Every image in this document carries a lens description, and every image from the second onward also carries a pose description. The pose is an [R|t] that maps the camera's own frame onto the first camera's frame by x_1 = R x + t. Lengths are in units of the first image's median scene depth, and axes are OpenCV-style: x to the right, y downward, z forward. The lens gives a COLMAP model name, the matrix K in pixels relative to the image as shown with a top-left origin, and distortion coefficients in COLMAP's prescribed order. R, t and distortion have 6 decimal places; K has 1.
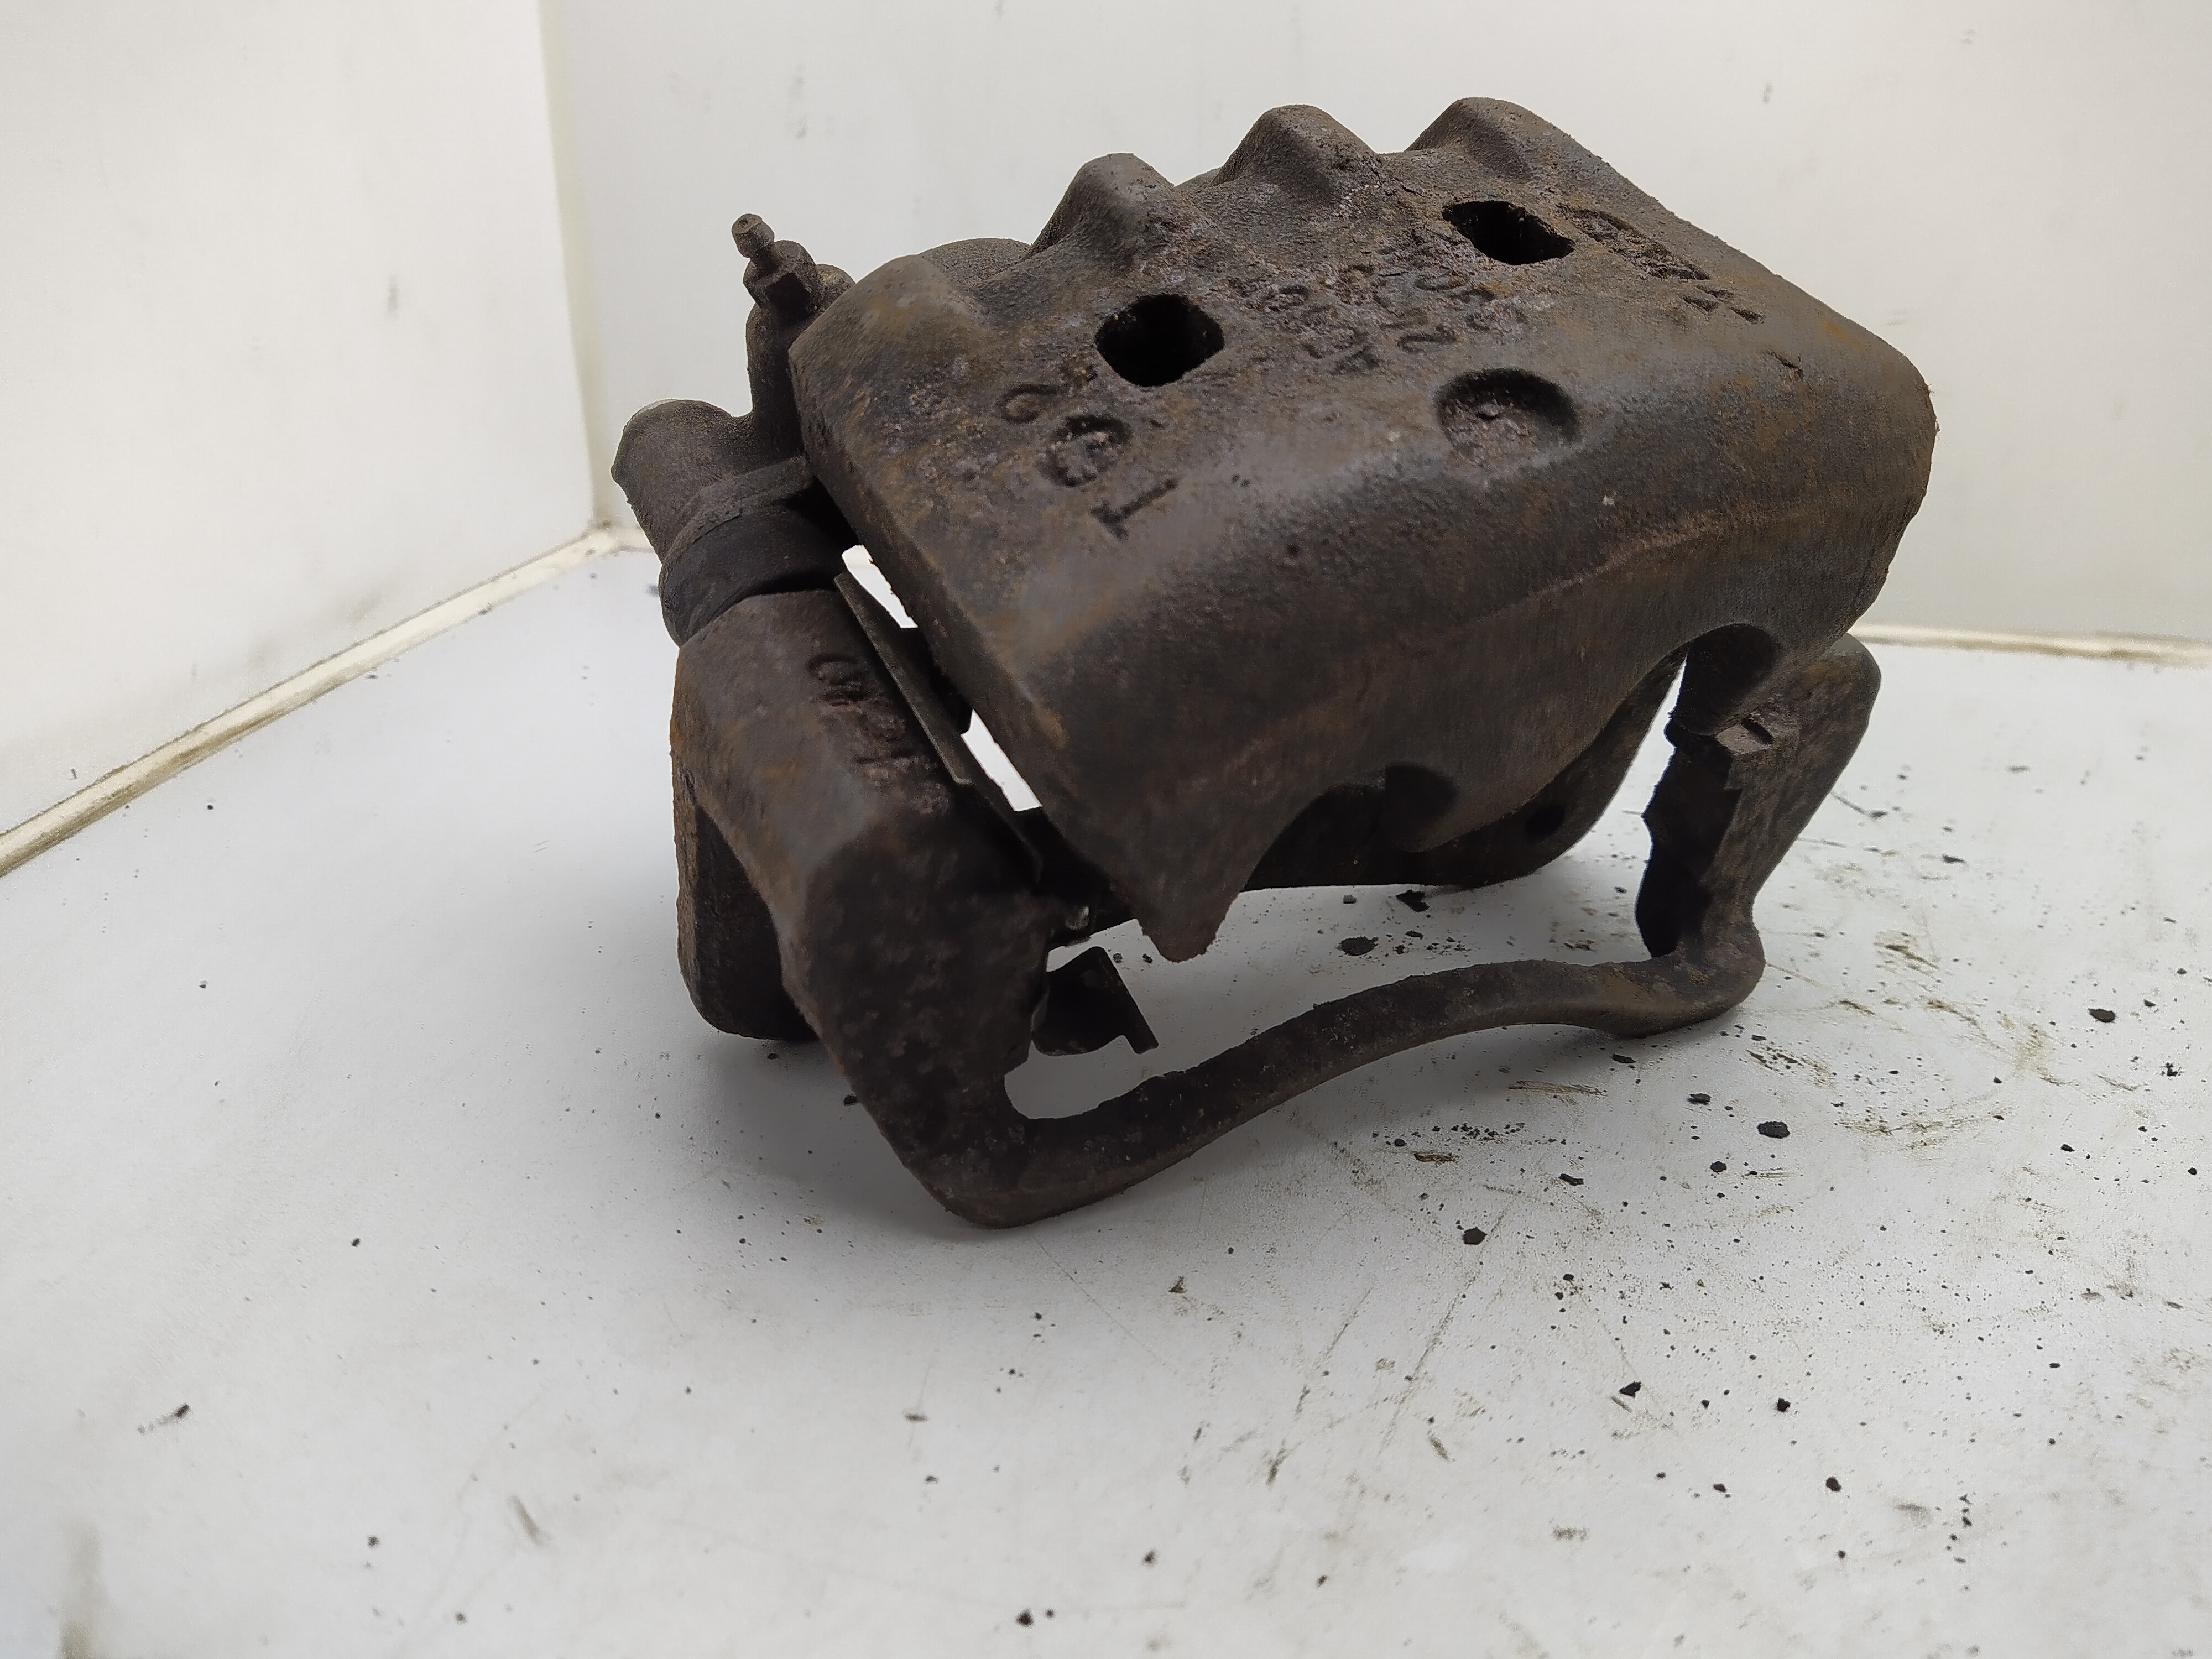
lens RADIAL K [[1683.5, 0, 1114.5], [0, 1683.5, 887.9], [0, 0, 1]] dist [0.122040, -0.220382]
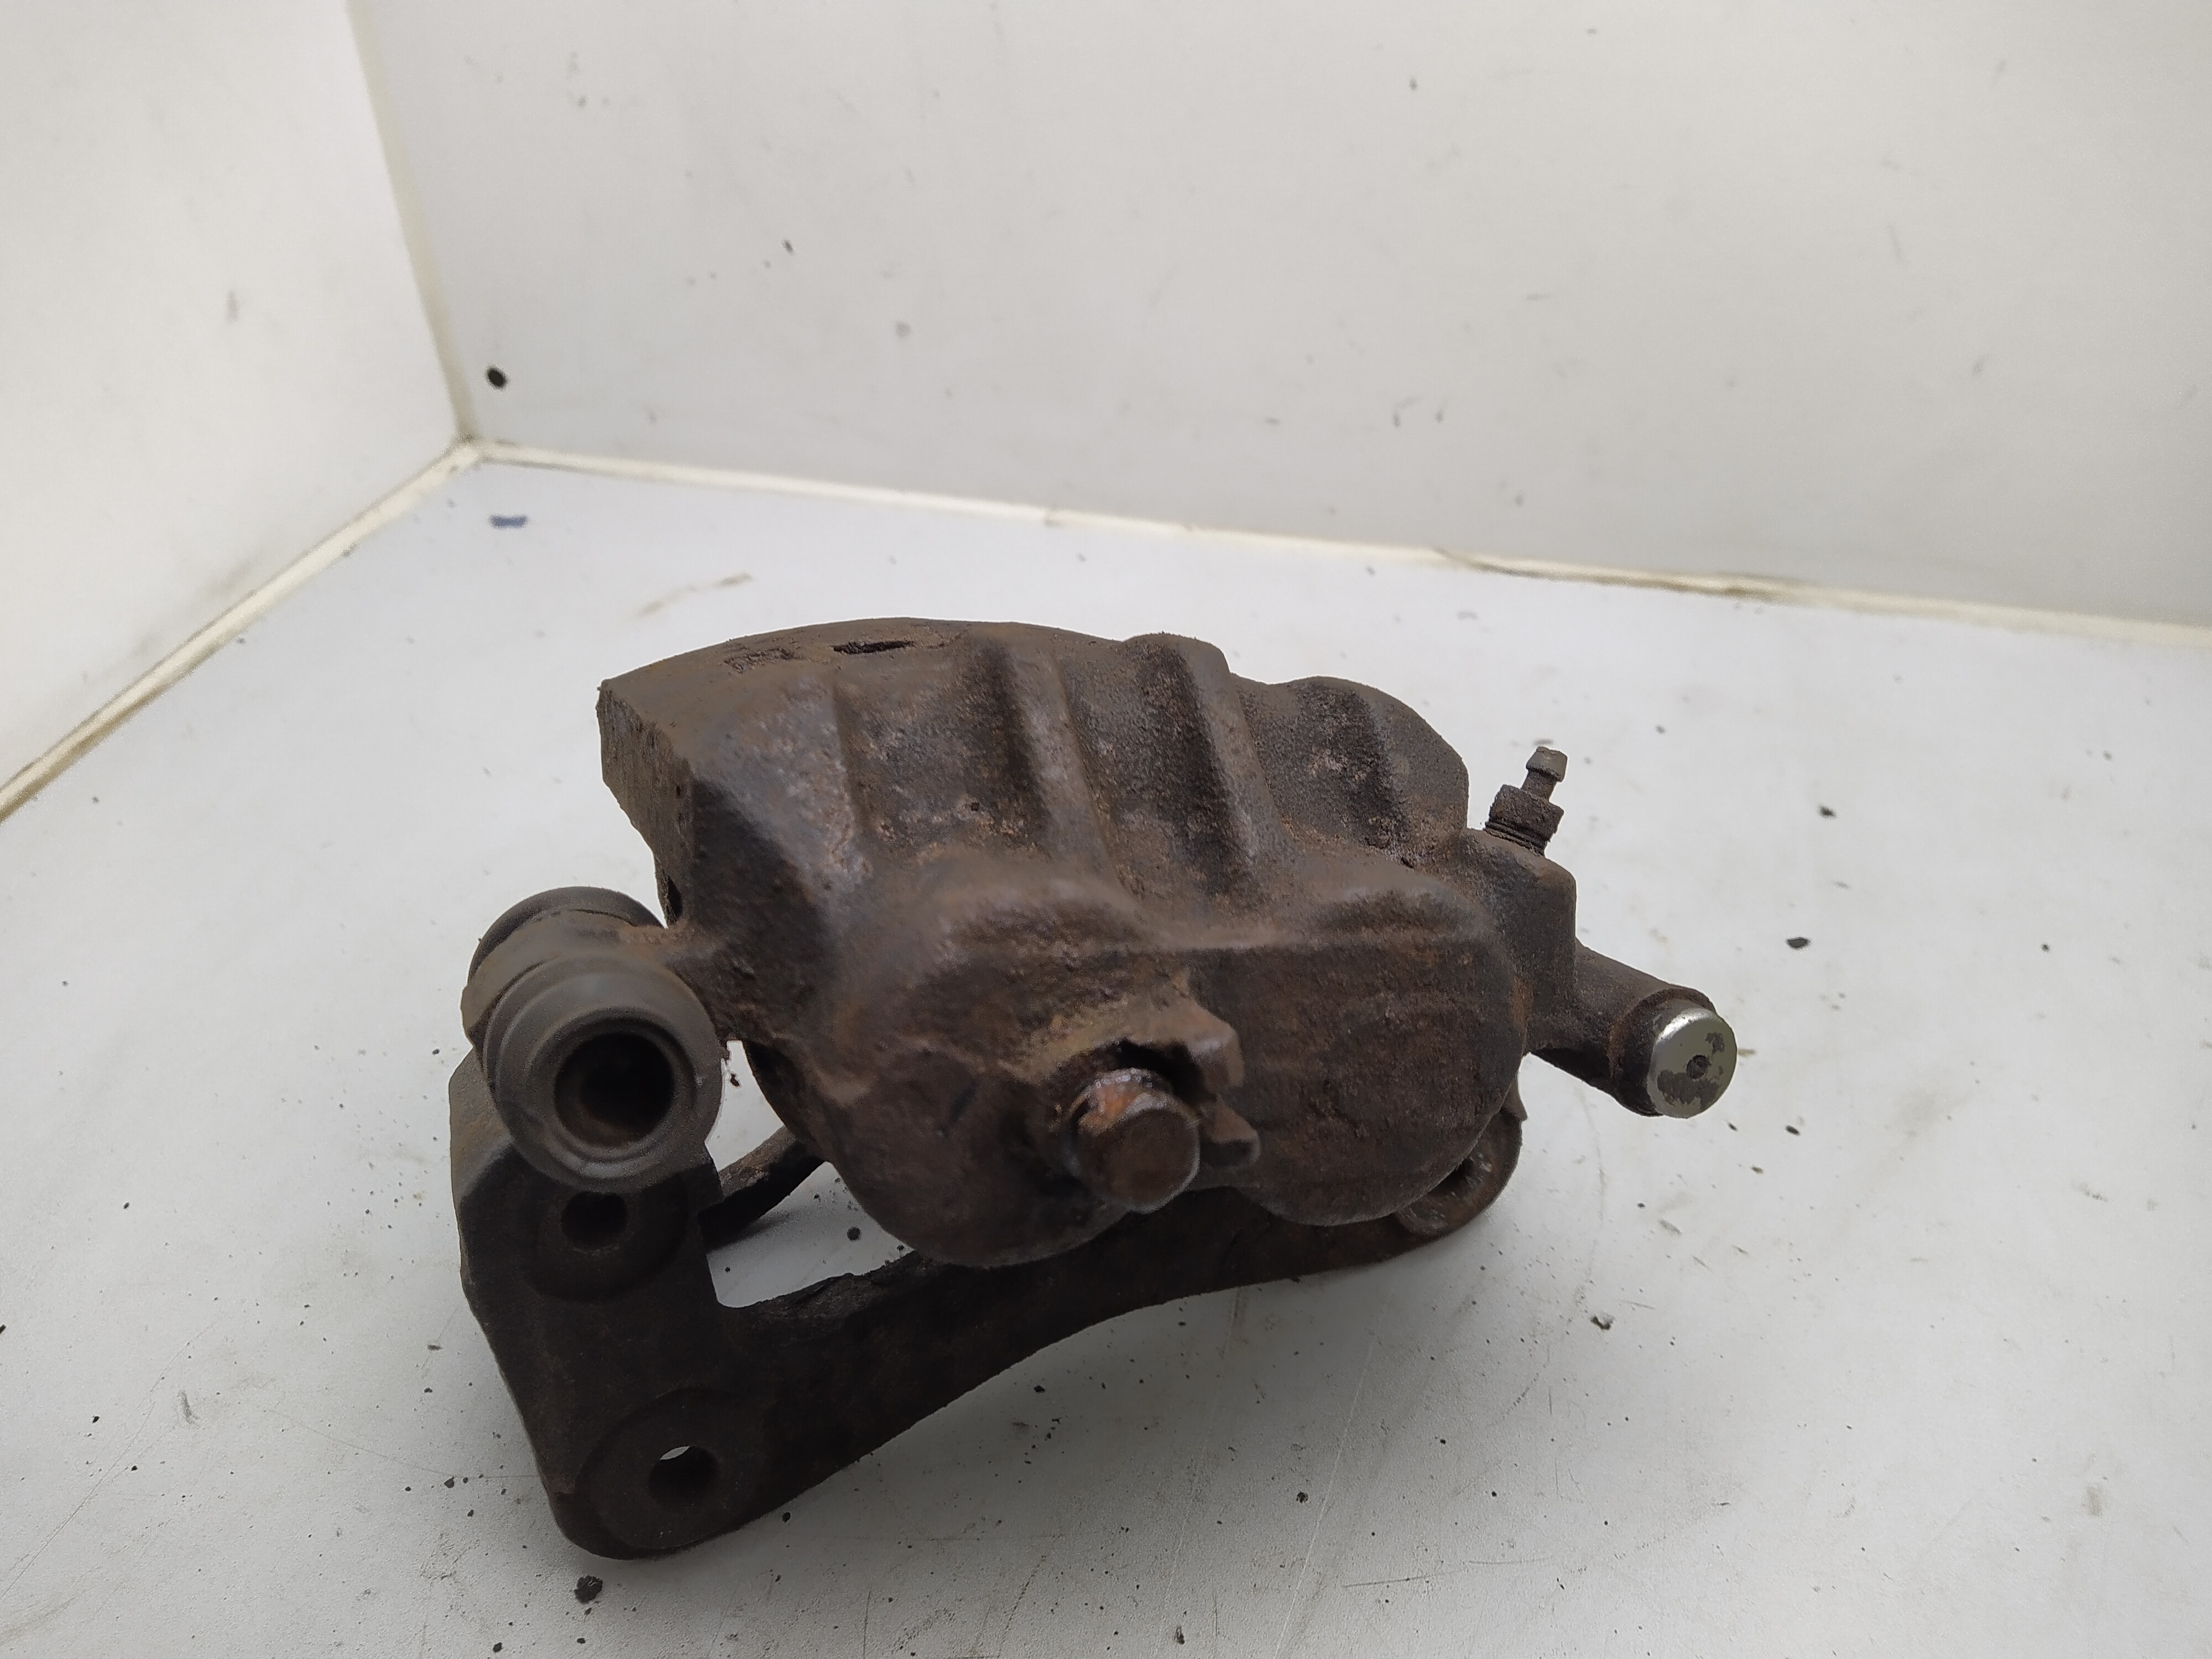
lens RADIAL K [[1683.5, 0, 1114.5], [0, 1683.5, 887.9], [0, 0, 1]] dist [0.122040, -0.220382]
pose [[0.996892, 0.014356, -0.077460, 0.287813], [0.002704, 0.976440, 0.215773, -0.205360], [0.078732, -0.215312, 0.973366, -0.196396]]
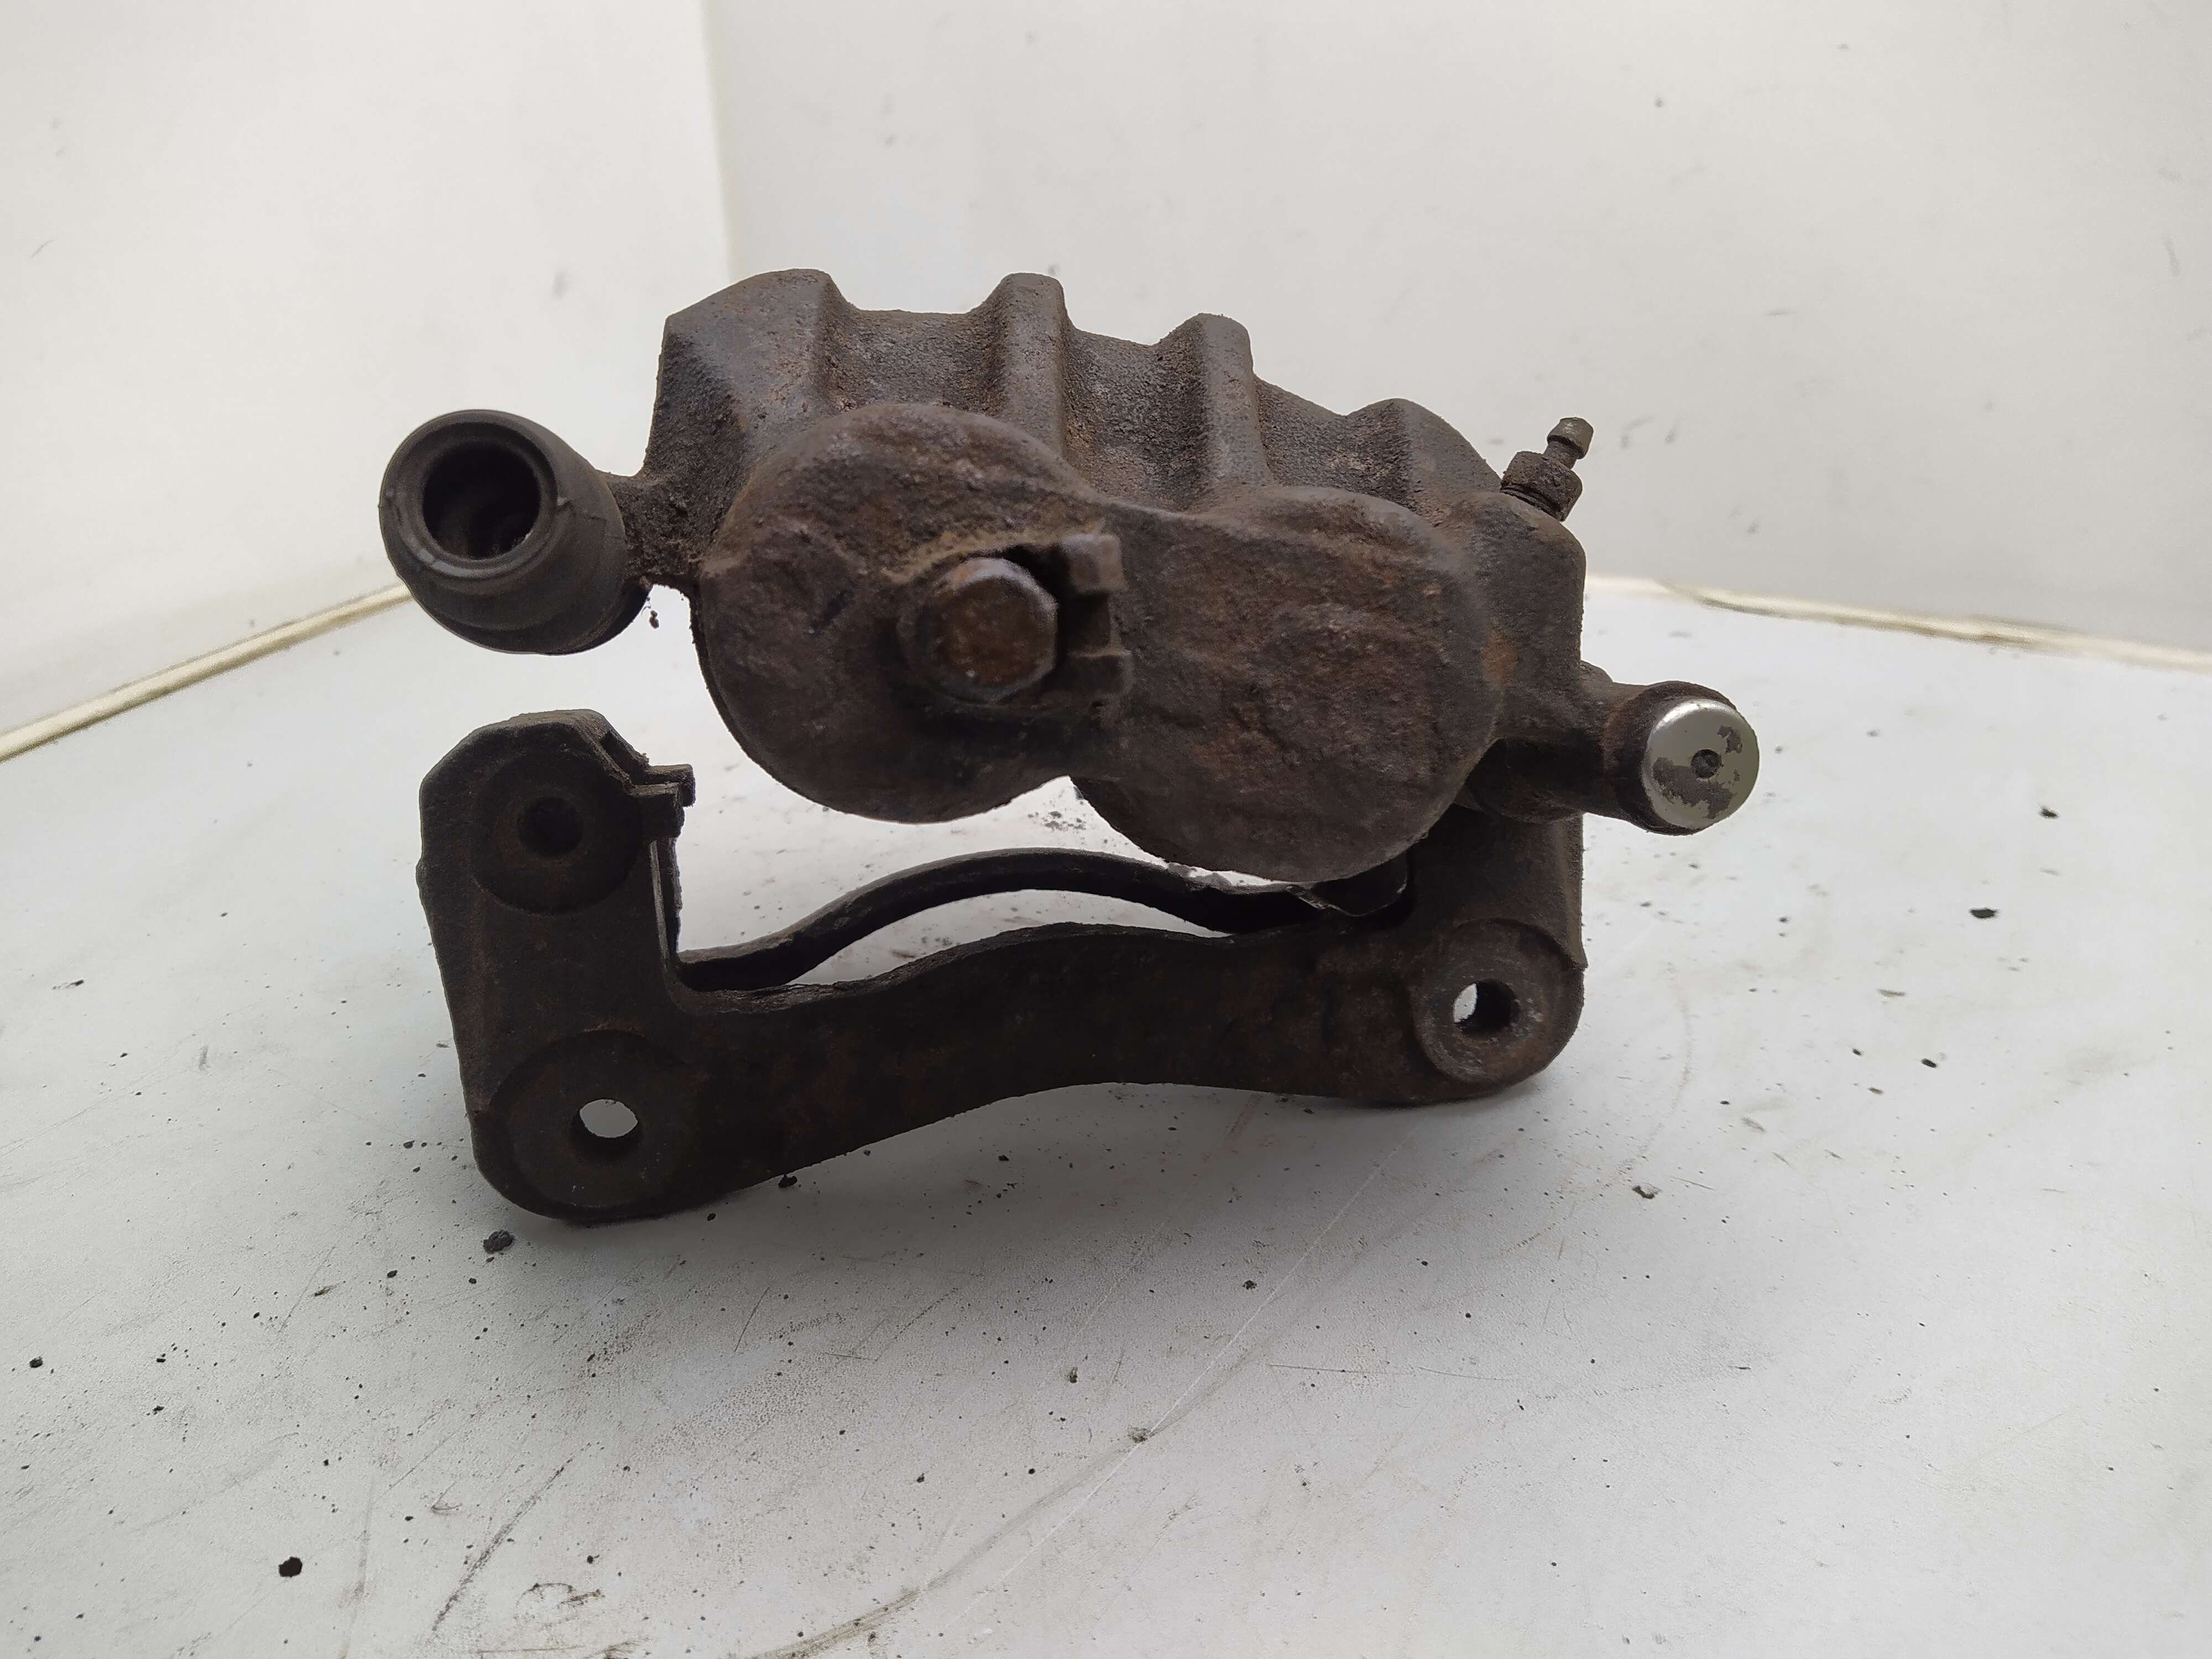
lens RADIAL K [[1683.5, 0, 1114.5], [0, 1683.5, 887.9], [0, 0, 1]] dist [0.122040, -0.220382]
pose [[0.953730, 0.107047, -0.280964, 0.418008], [-0.092504, 0.993617, 0.064565, -0.003403], [0.286082, -0.035587, 0.957544, -0.170907]]
